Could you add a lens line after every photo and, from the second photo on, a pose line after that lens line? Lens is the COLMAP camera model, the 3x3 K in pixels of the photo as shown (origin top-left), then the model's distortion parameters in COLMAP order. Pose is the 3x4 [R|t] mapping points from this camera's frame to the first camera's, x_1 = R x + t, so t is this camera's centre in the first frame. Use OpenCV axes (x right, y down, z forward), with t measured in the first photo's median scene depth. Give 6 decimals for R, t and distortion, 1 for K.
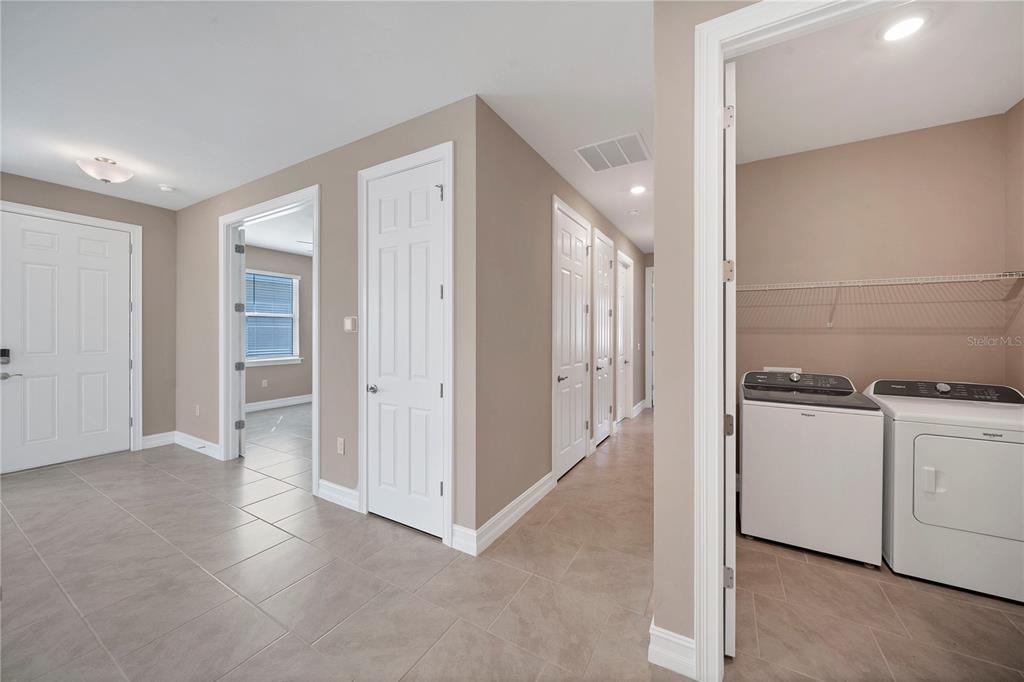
lens RADIAL K [[369.4, 0, 511.5], [0, 369.4, 334.4], [0, 0, 1]] dist [0.001486, -0.001573]
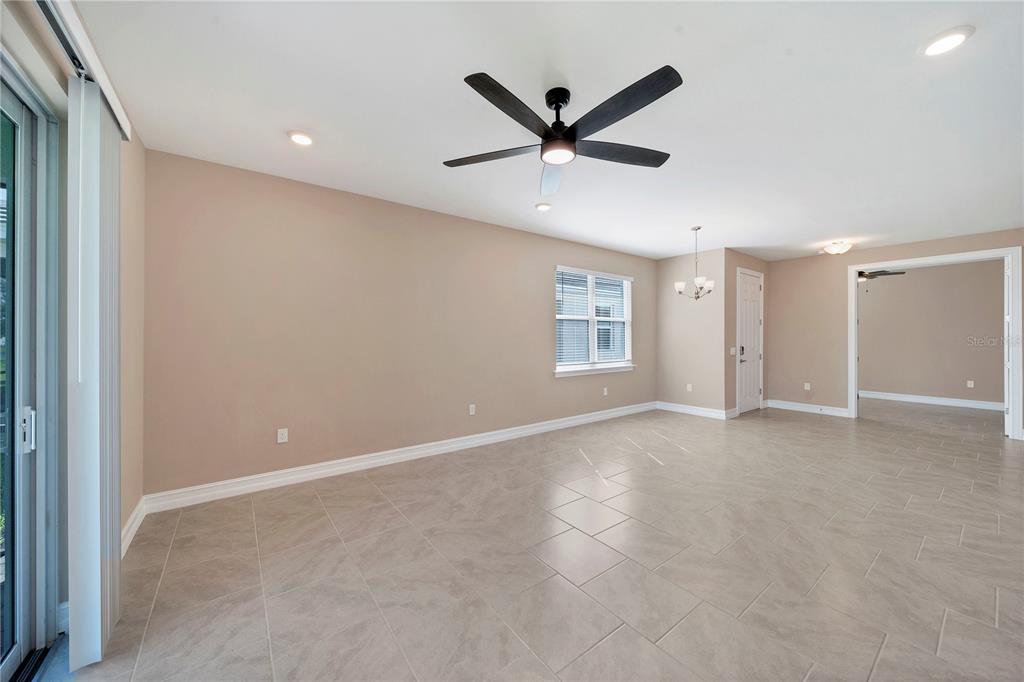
lens RADIAL K [[369.4, 0, 509.0], [0, 369.4, 333.3], [0, 0, 1]] dist [0.001486, -0.001573]
pose [[0.922716, -0.004913, -0.385448, -2.549081], [-0.000185, 0.999913, -0.013188, -0.003809], [0.385479, 0.012241, 0.922635, -1.741753]]
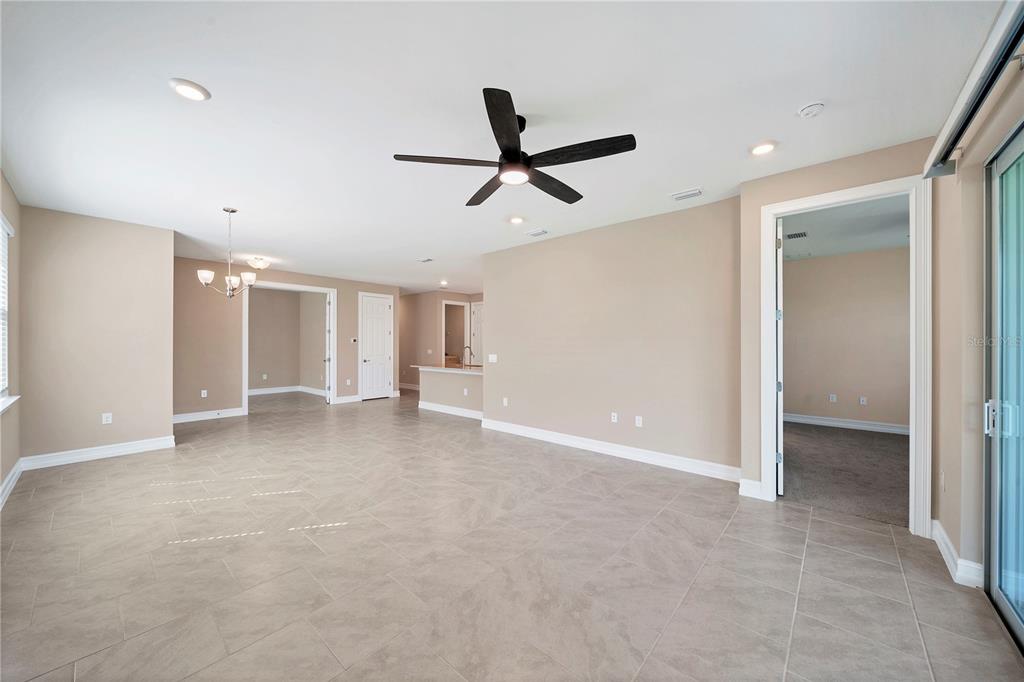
lens RADIAL K [[369.4, 0, 509.6], [0, 369.4, 347.0], [0, 0, 1]] dist [0.001486, -0.001573]
pose [[0.193193, -0.015360, 0.981041, -3.623999], [0.005060, 0.999880, 0.014659, -0.010637], [-0.981148, 0.002132, 0.193247, -1.113522]]
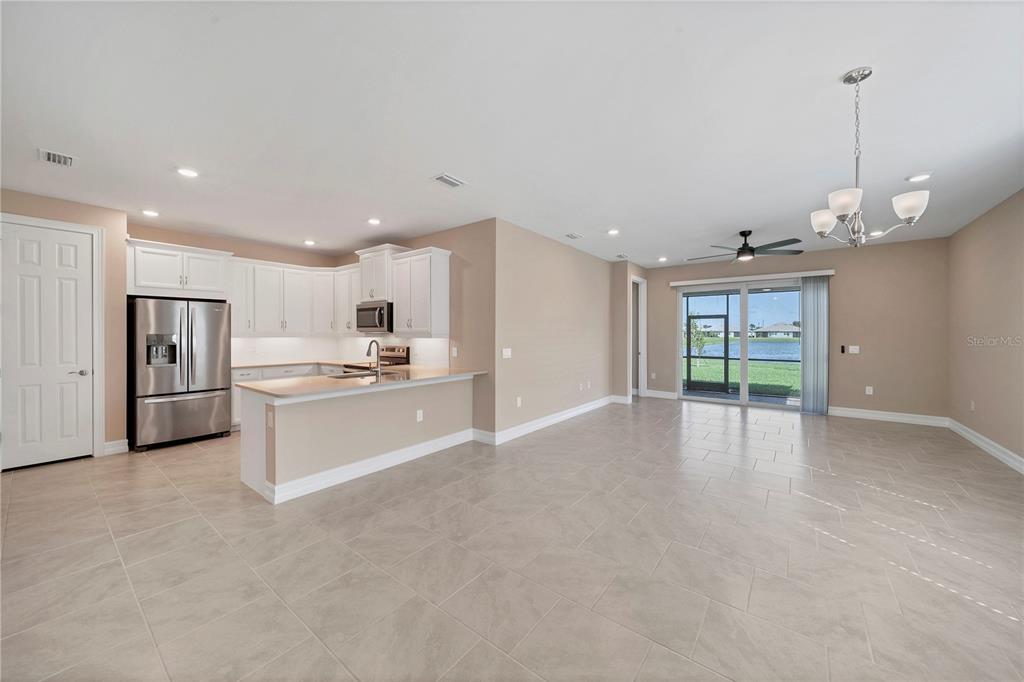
lens RADIAL K [[369.4, 0, 512.1], [0, 369.4, 334.6], [0, 0, 1]] dist [0.001486, -0.001573]
pose [[-0.991755, -0.002047, 0.128129, -1.491158], [-0.001275, 0.999981, 0.006108, -0.012156], [-0.128139, 0.005894, -0.991739, 1.477516]]
